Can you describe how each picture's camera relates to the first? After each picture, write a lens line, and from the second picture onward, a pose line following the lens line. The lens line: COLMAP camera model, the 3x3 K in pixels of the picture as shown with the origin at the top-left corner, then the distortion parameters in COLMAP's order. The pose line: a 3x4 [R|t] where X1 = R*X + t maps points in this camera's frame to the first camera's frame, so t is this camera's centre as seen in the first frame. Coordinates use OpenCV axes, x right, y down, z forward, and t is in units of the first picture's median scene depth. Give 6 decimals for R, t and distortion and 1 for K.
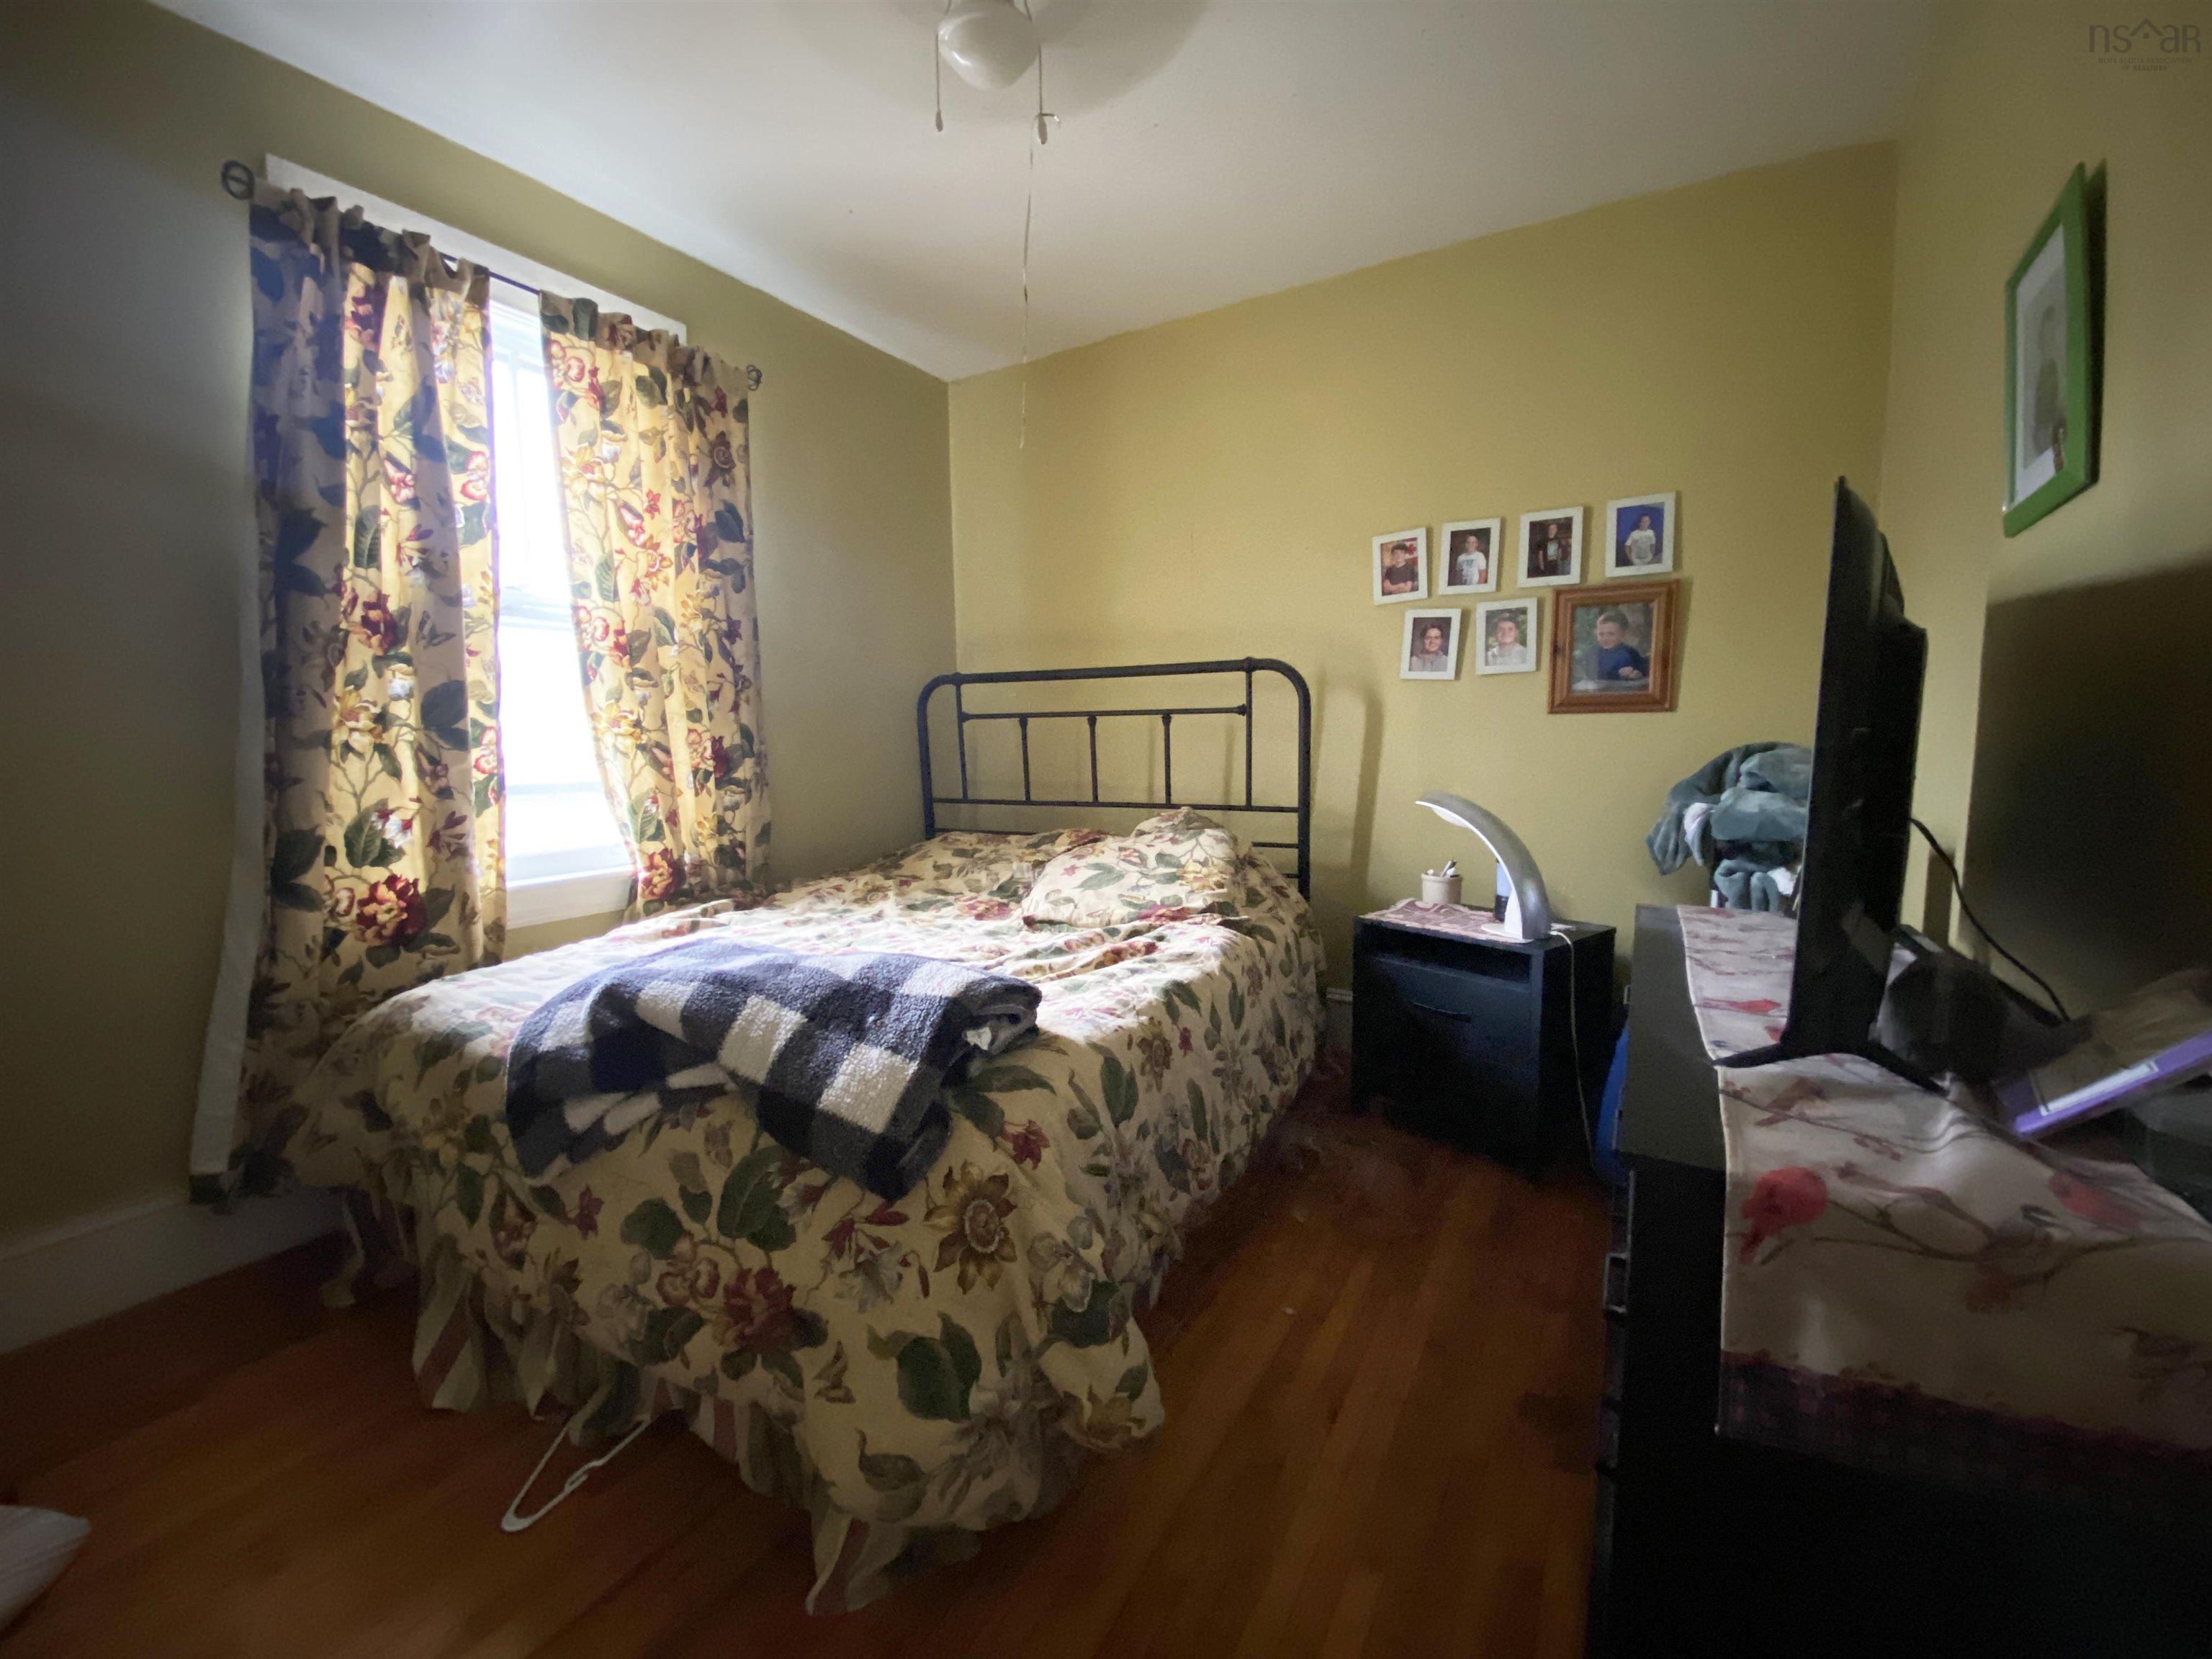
lens RADIAL K [[892.1, 0, 1106.7], [0, 892.1, 824.9], [0, 0, 1]] dist [-0.002142, -0.000377]
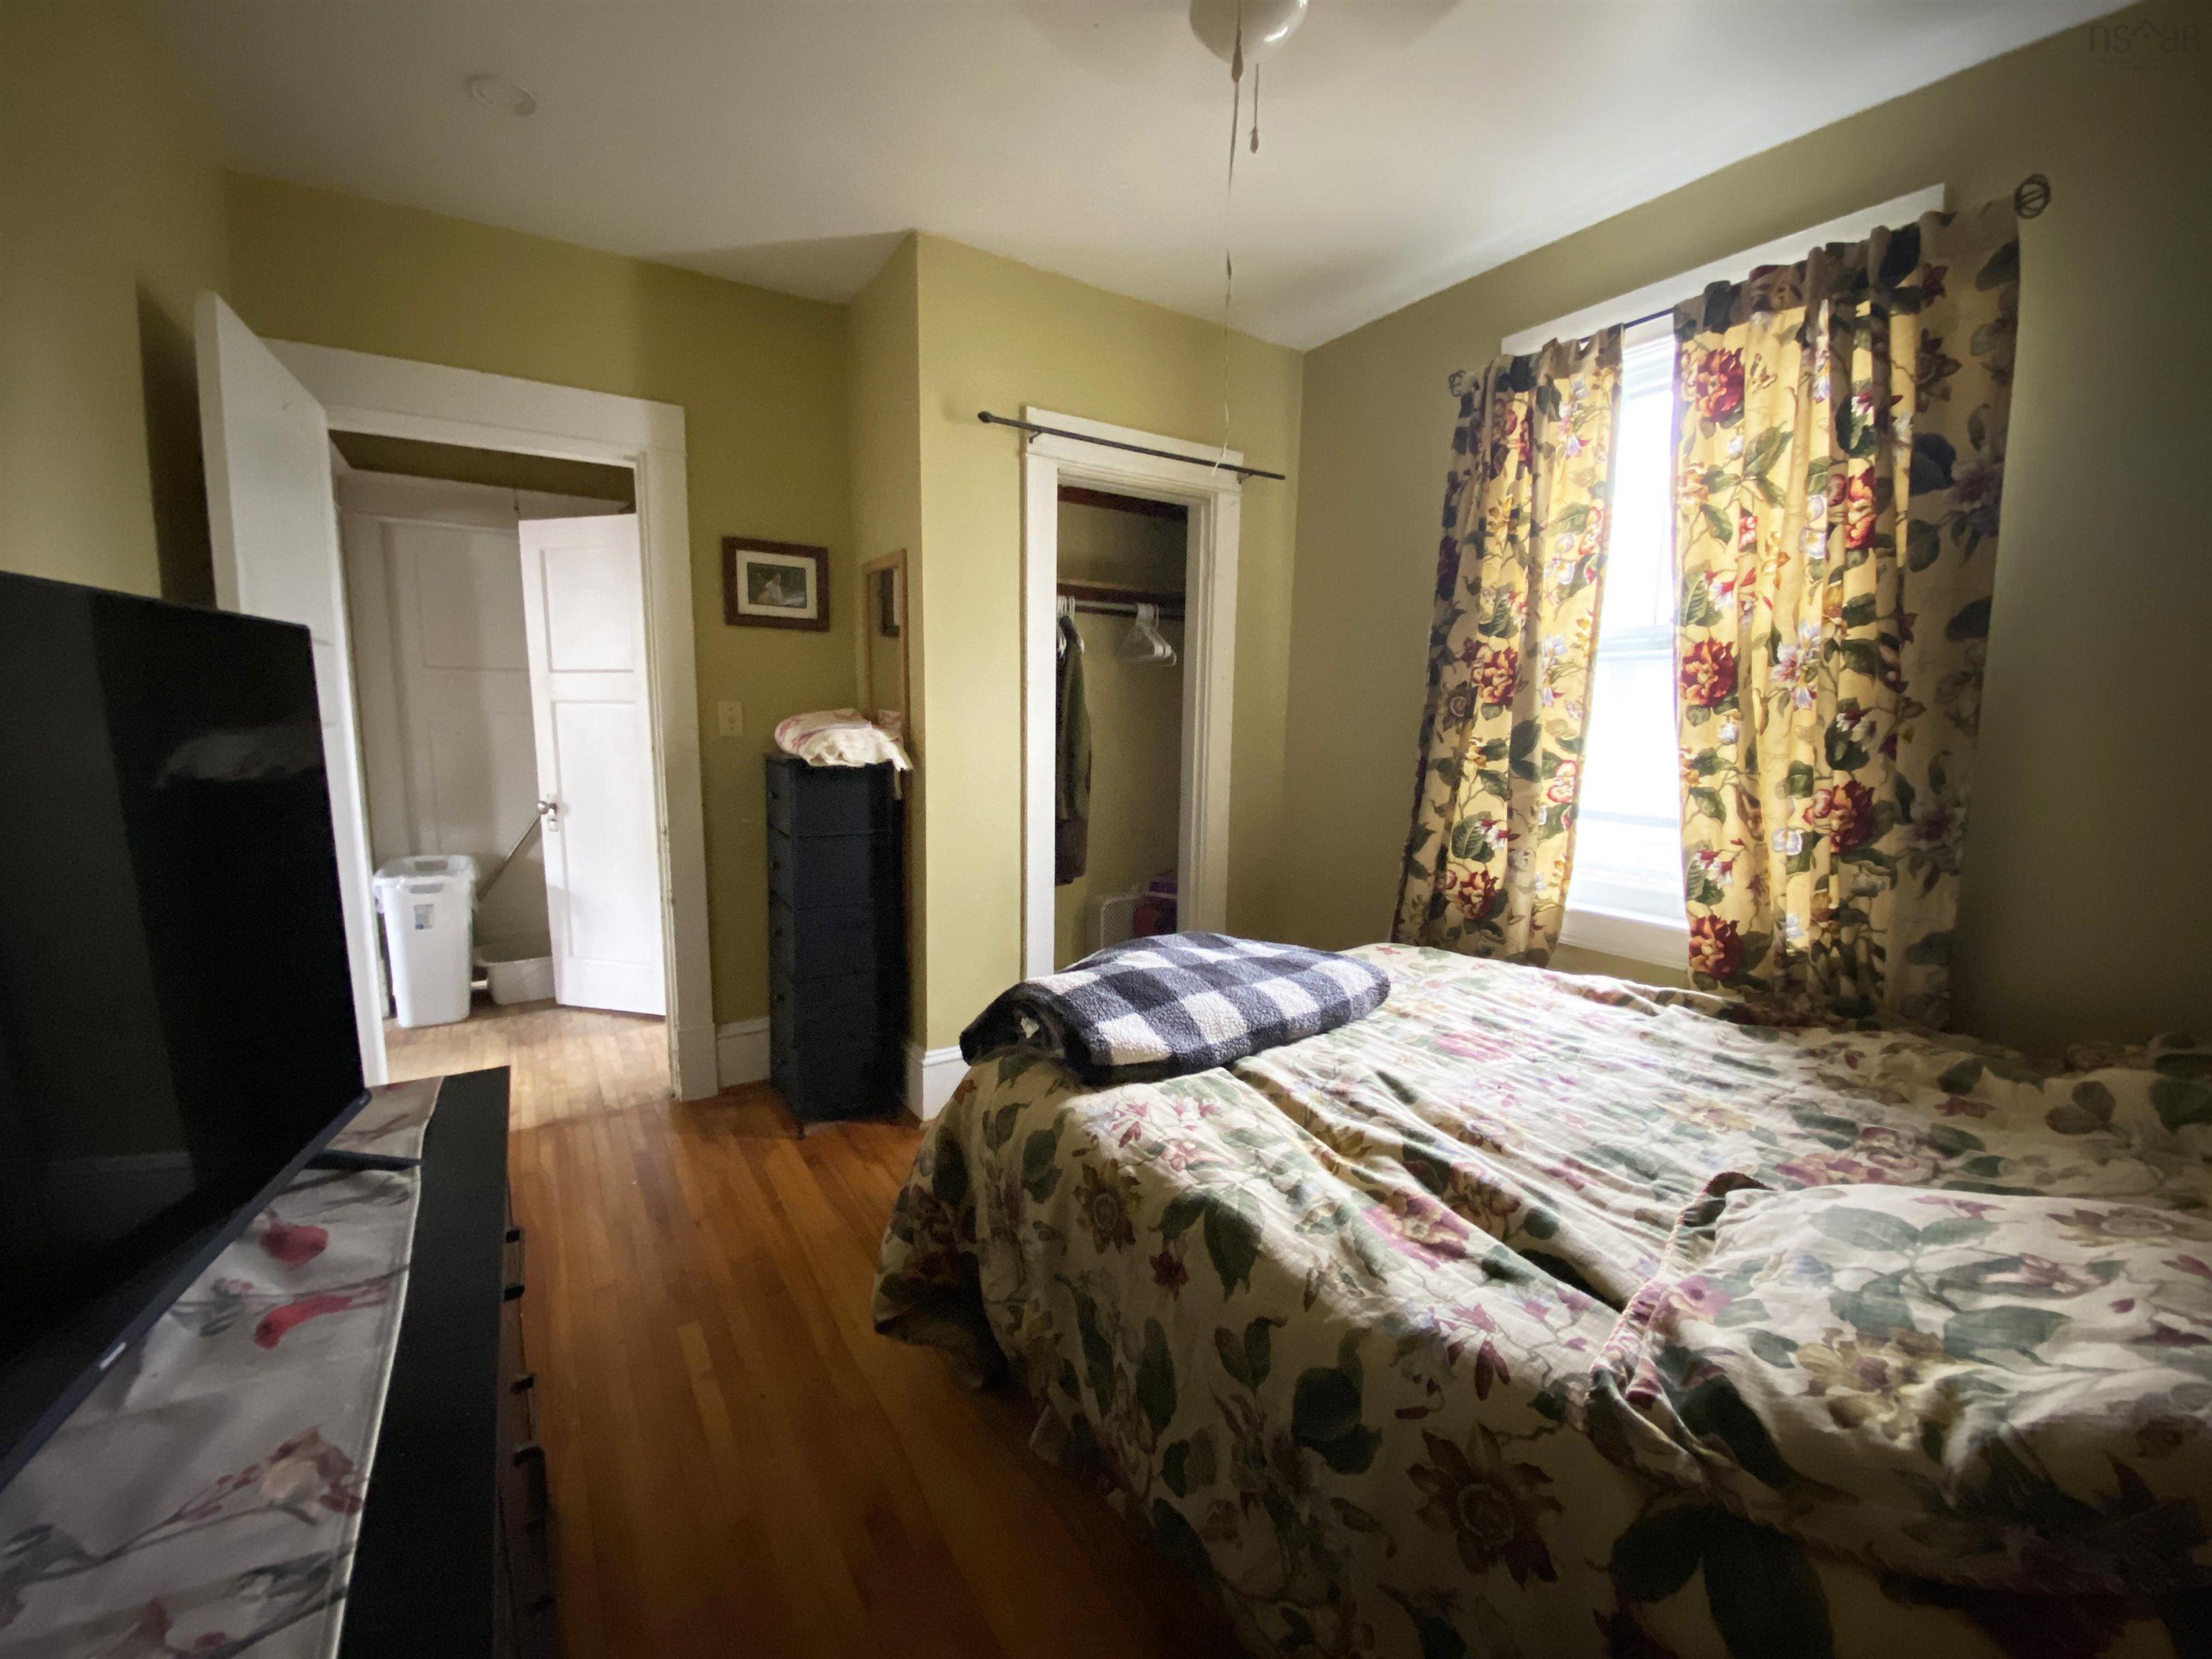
lens RADIAL K [[892.1, 0, 1105.9], [0, 892.1, 835.2], [0, 0, 1]] dist [-0.002142, -0.000377]
pose [[-0.428494, 0.132405, -0.893791, 0.548584], [-0.090837, 0.977880, 0.188411, -0.173962], [0.898967, 0.161922, -0.406988, 0.941361]]
